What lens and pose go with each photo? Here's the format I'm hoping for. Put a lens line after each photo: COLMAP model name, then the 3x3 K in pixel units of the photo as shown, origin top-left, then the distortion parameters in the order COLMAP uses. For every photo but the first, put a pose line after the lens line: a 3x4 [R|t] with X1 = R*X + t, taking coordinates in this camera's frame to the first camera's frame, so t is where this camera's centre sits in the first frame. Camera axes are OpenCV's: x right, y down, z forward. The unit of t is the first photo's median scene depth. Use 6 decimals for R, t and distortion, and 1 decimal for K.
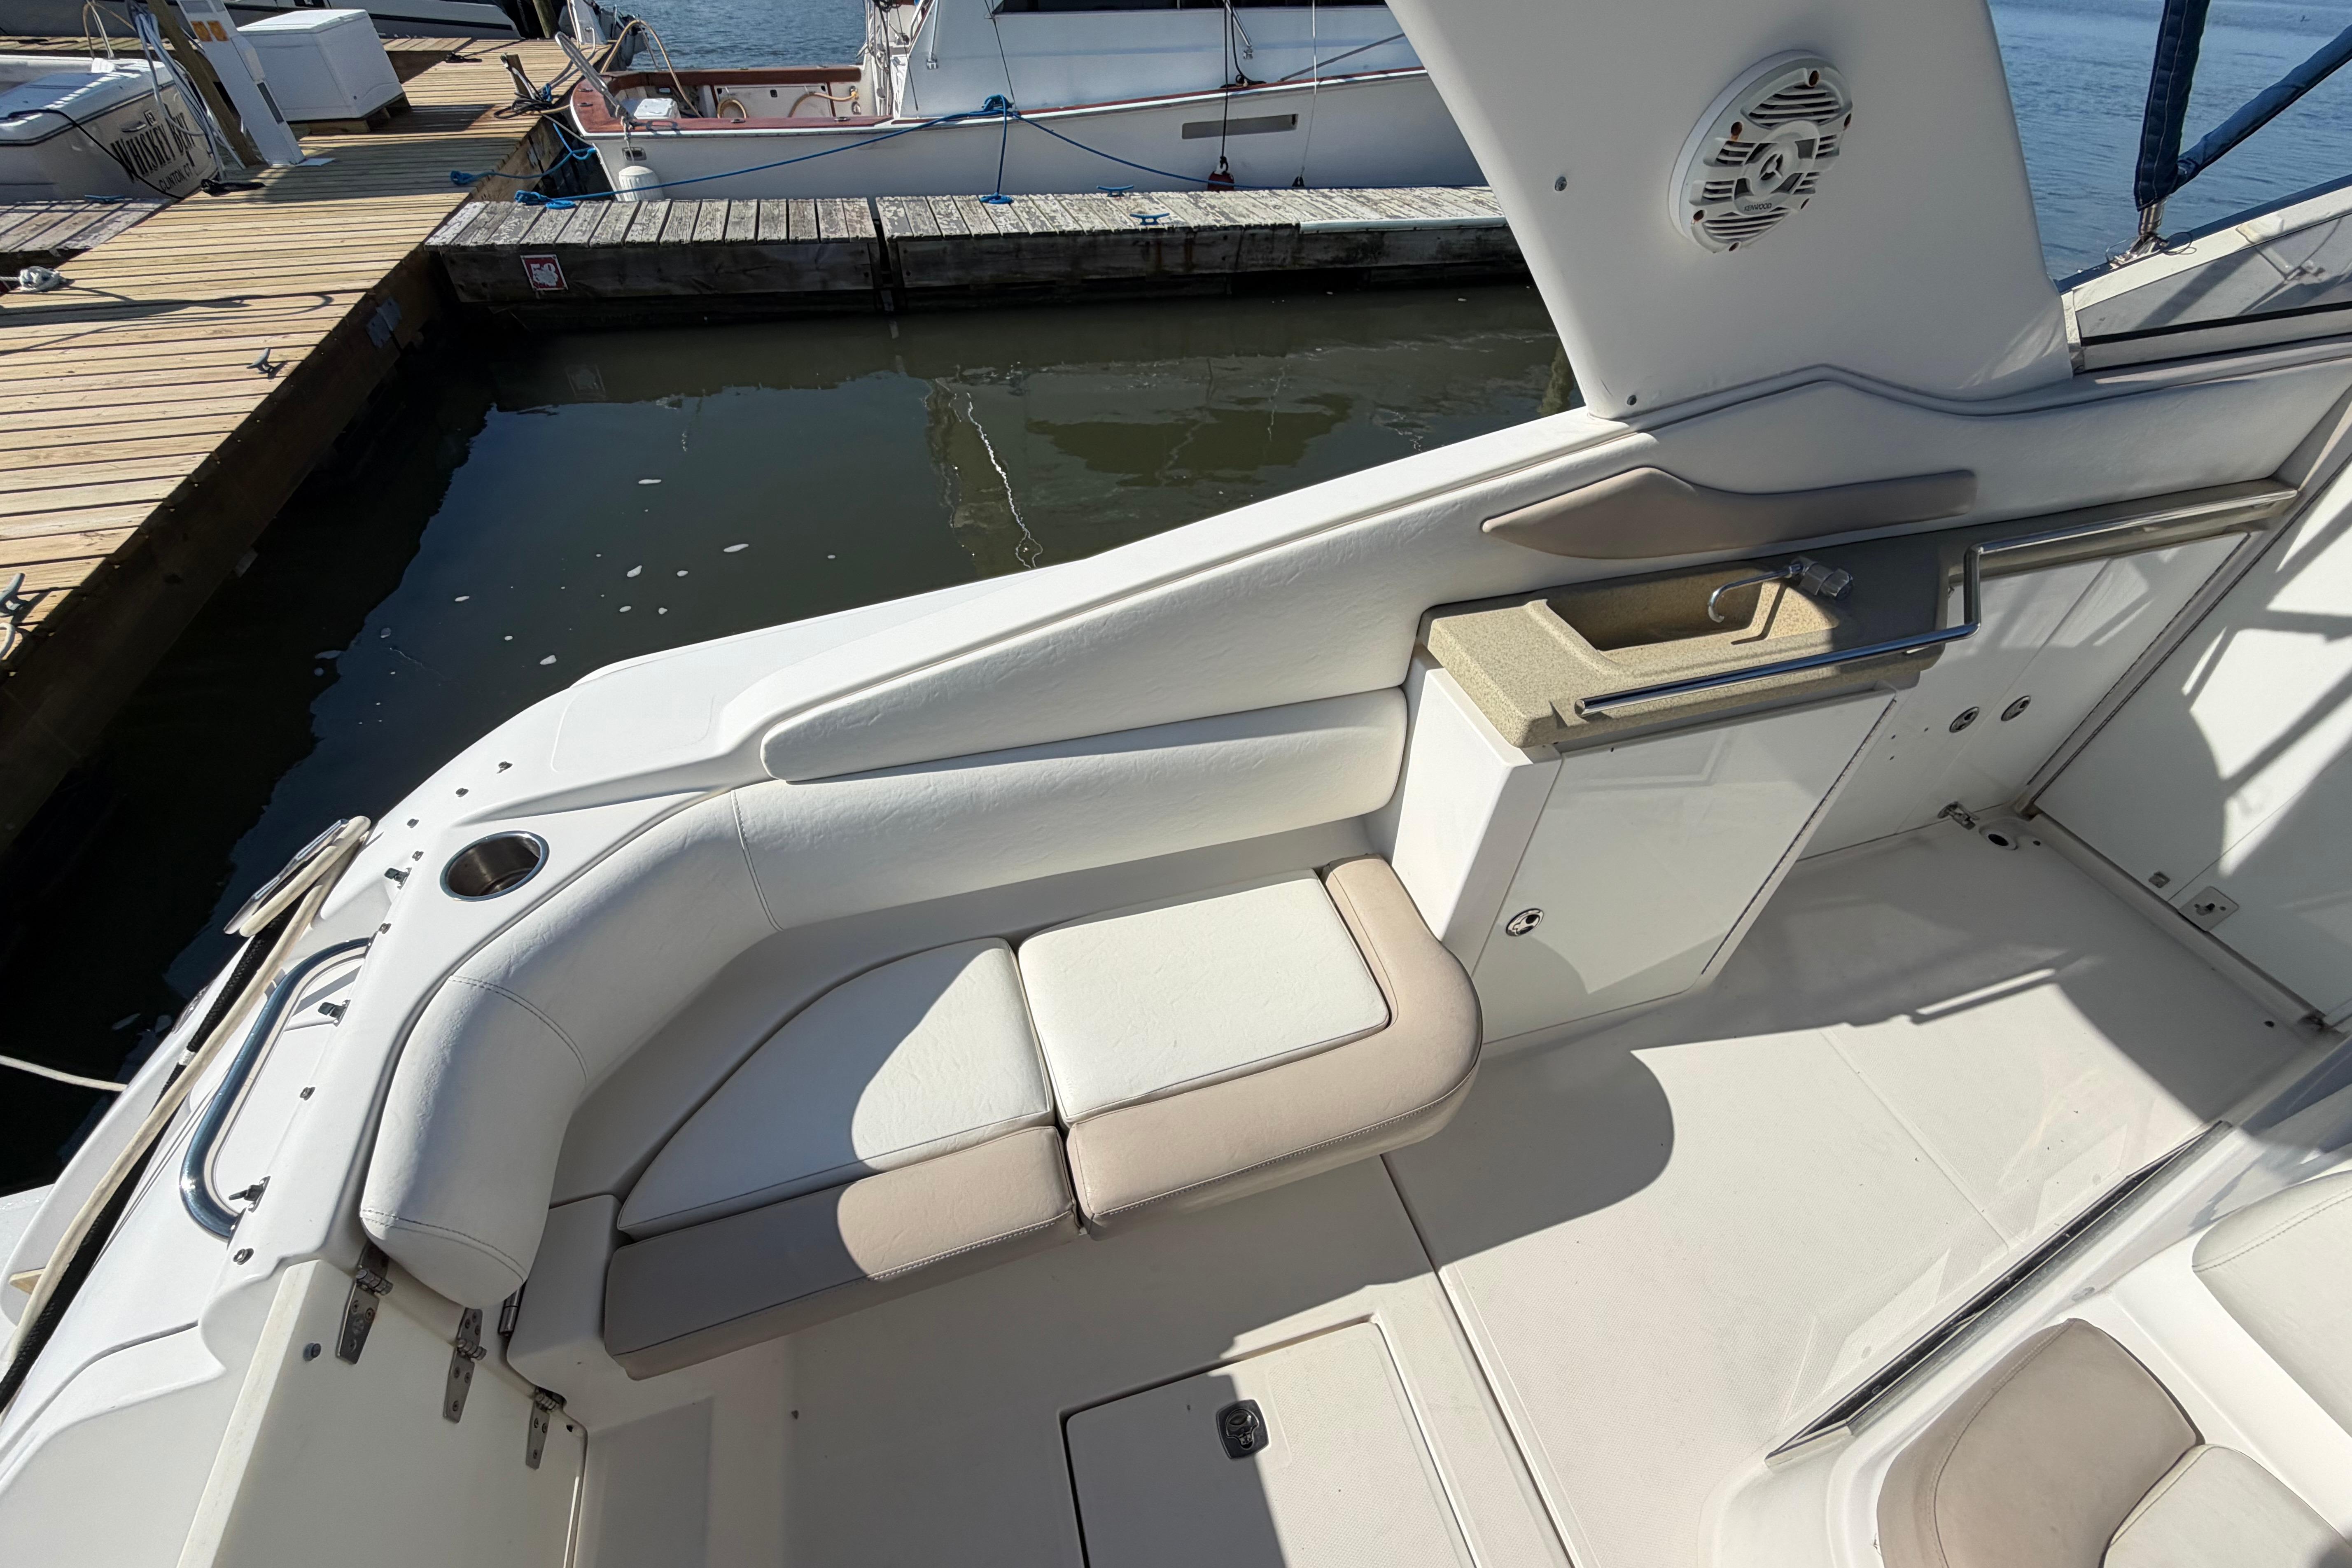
lens RADIAL K [[944.5, 0, 1166.5], [0, 944.5, 783.9], [0, 0, 1]] dist [0.012471, -0.006457]
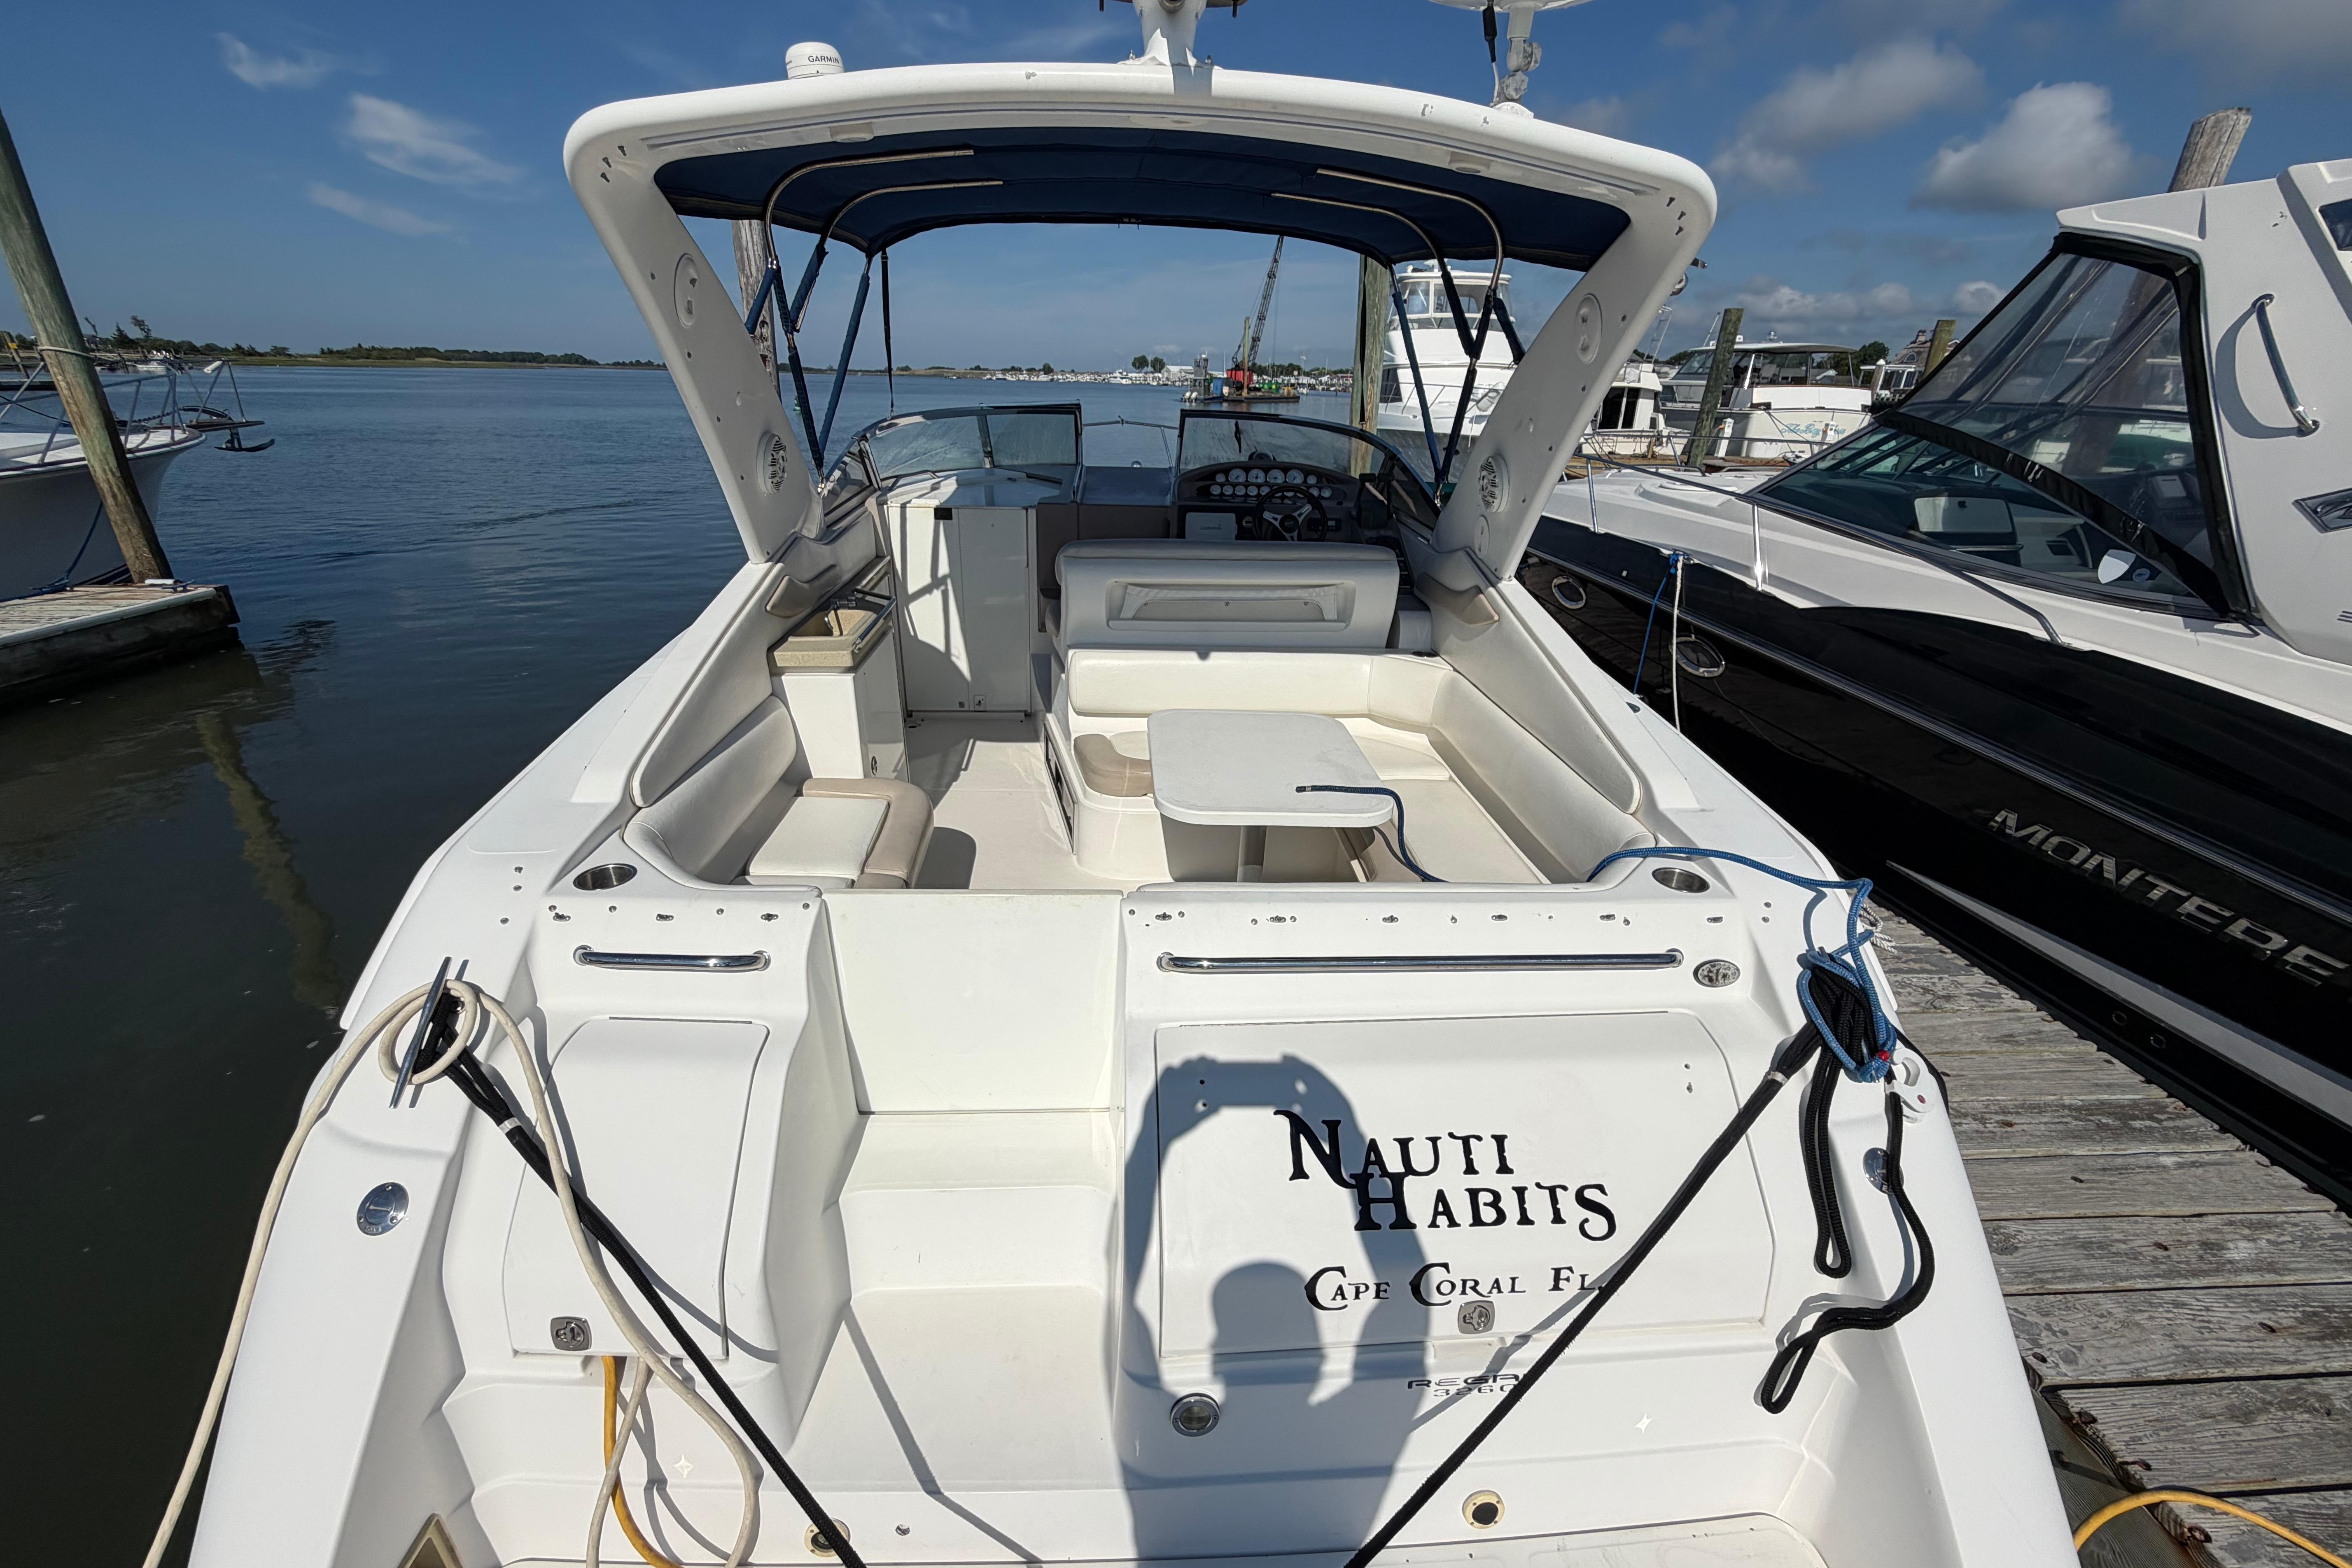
lens RADIAL K [[941.8, 0, 1166.8], [0, 941.8, 781.8], [0, 0, 1]] dist [-0.001726, 0.000284]
pose [[0.223759, -0.407601, 0.885321, -0.311161], [0.649217, 0.739833, 0.176533, 0.050939], [-0.726945, 0.535264, 0.430166, -0.090806]]
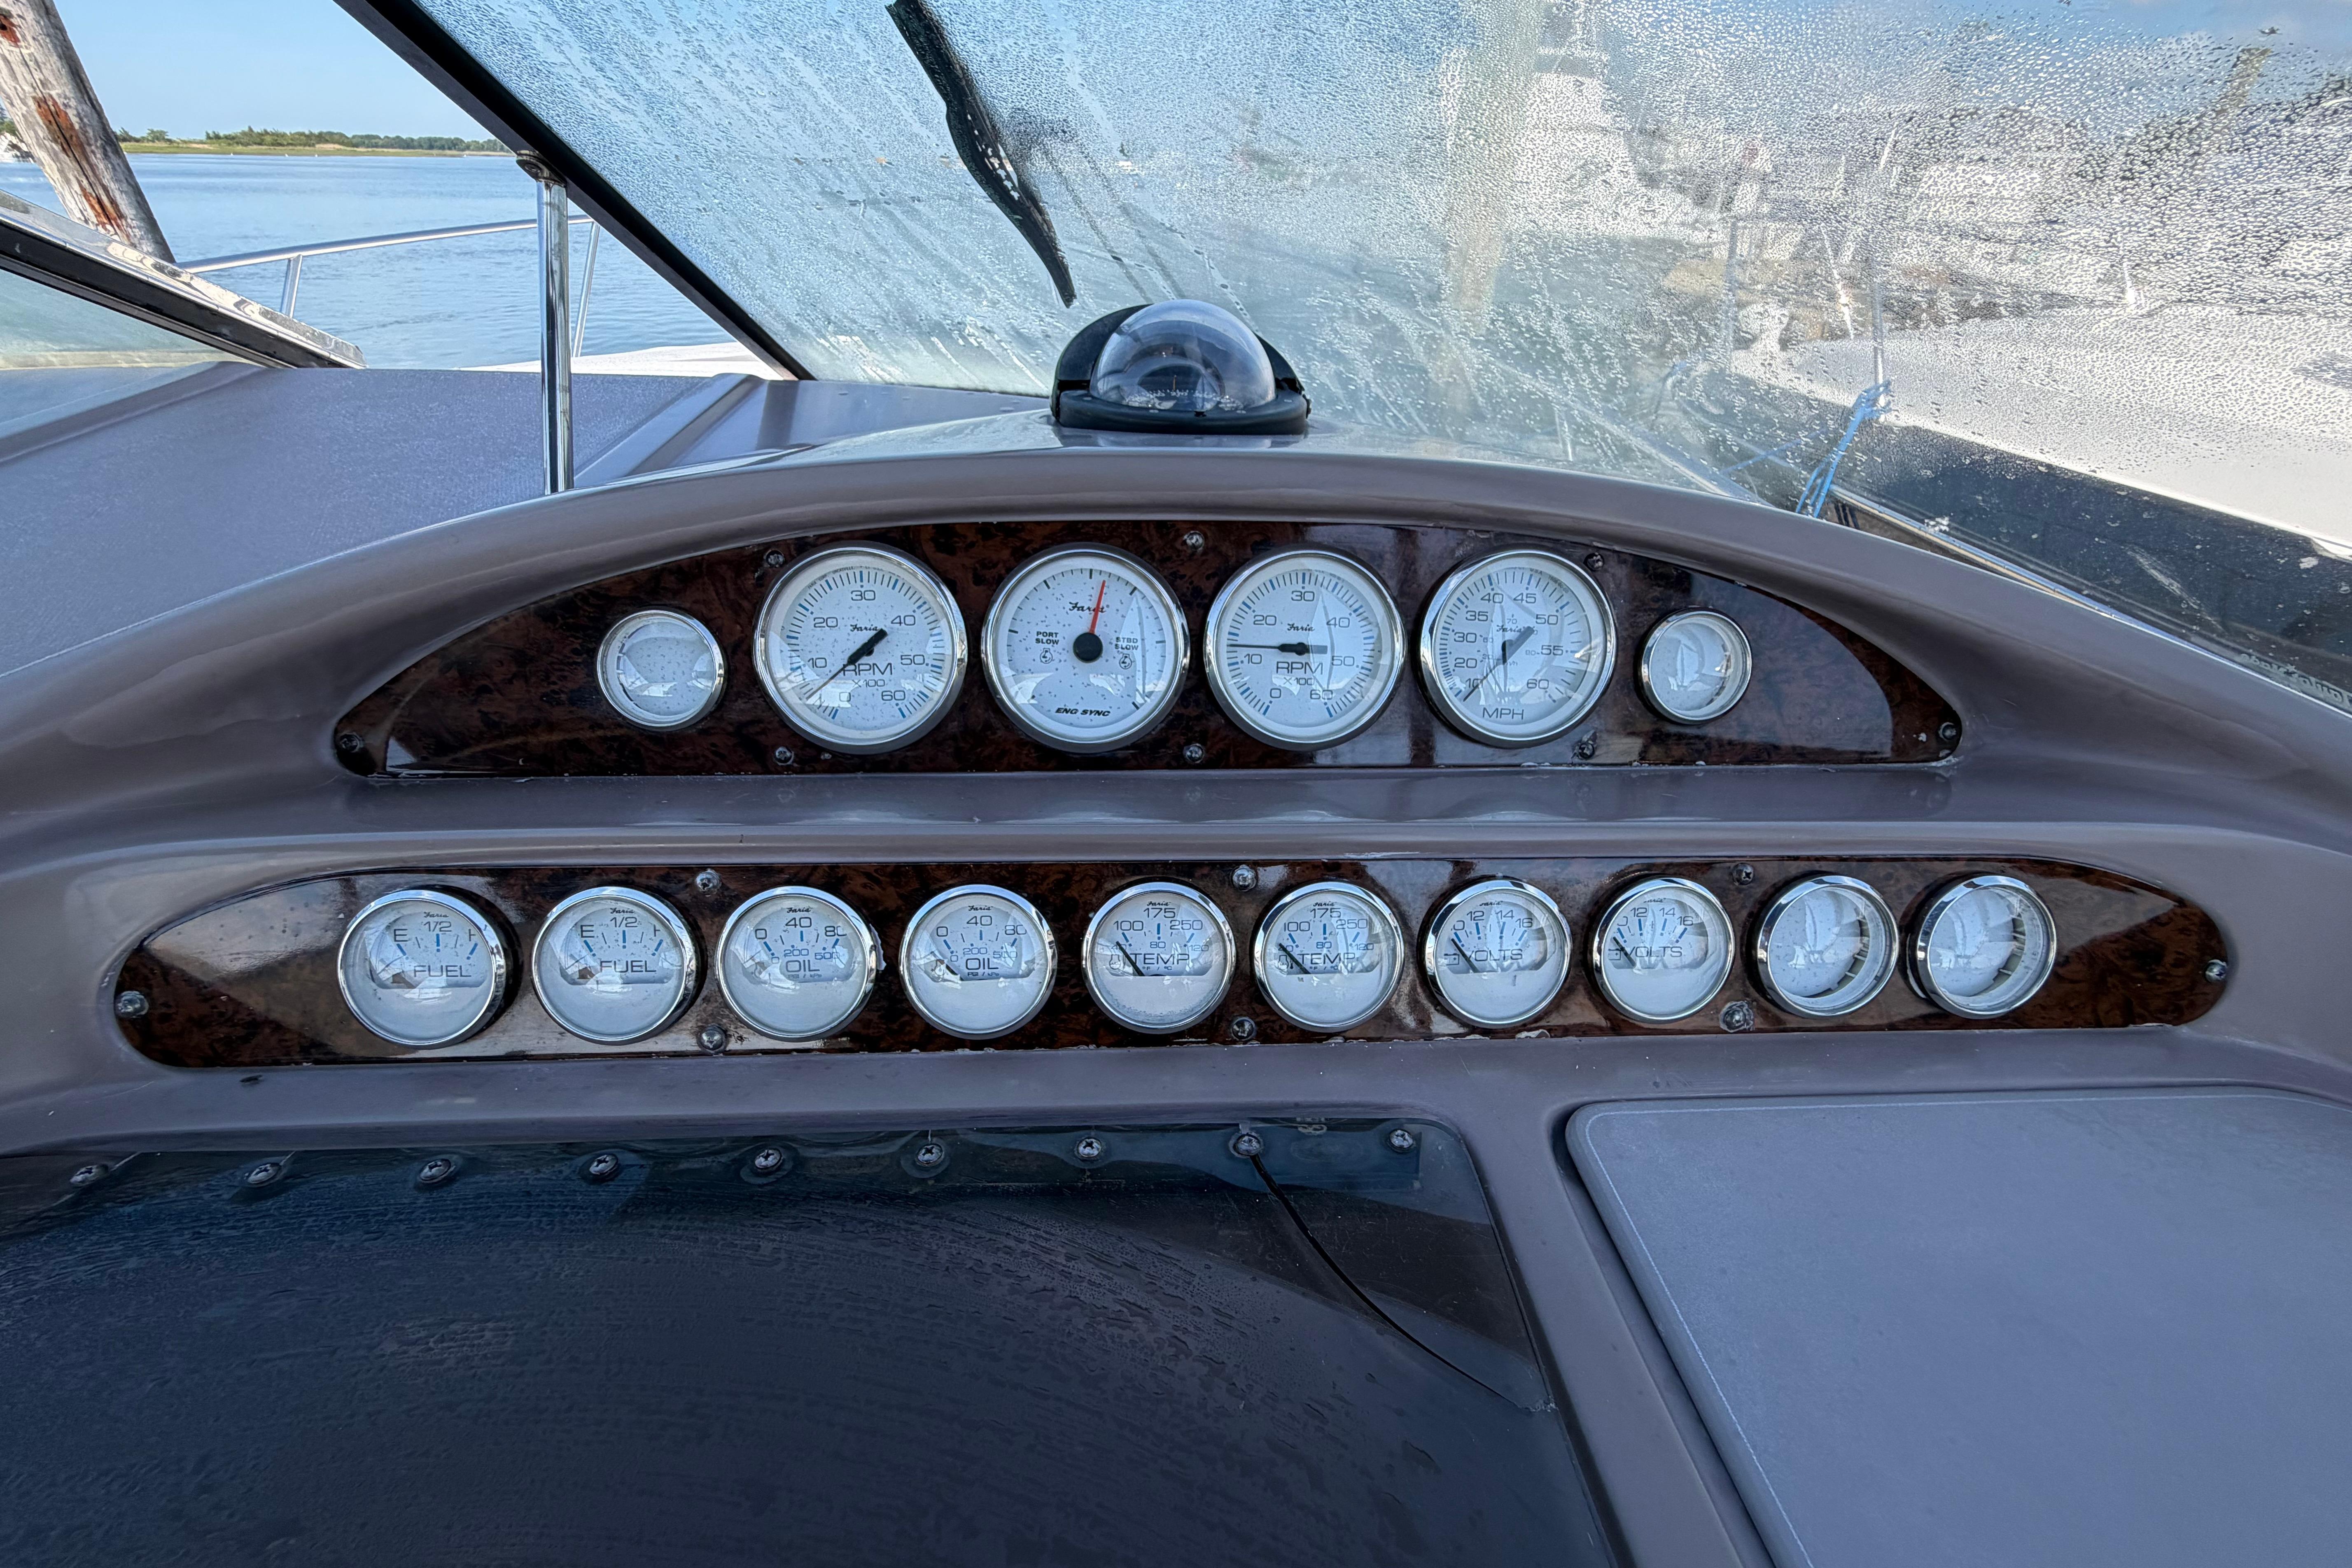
lens RADIAL K [[941.8, 0, 1166.8], [0, 941.8, 781.8], [0, 0, 1]] dist [-0.001726, 0.000284]
pose [[0.217702, -0.554698, 0.803067, 0.413616], [0.651482, 0.695258, 0.303623, 0.040140], [-0.726758, 0.457084, 0.512735, 0.016050]]
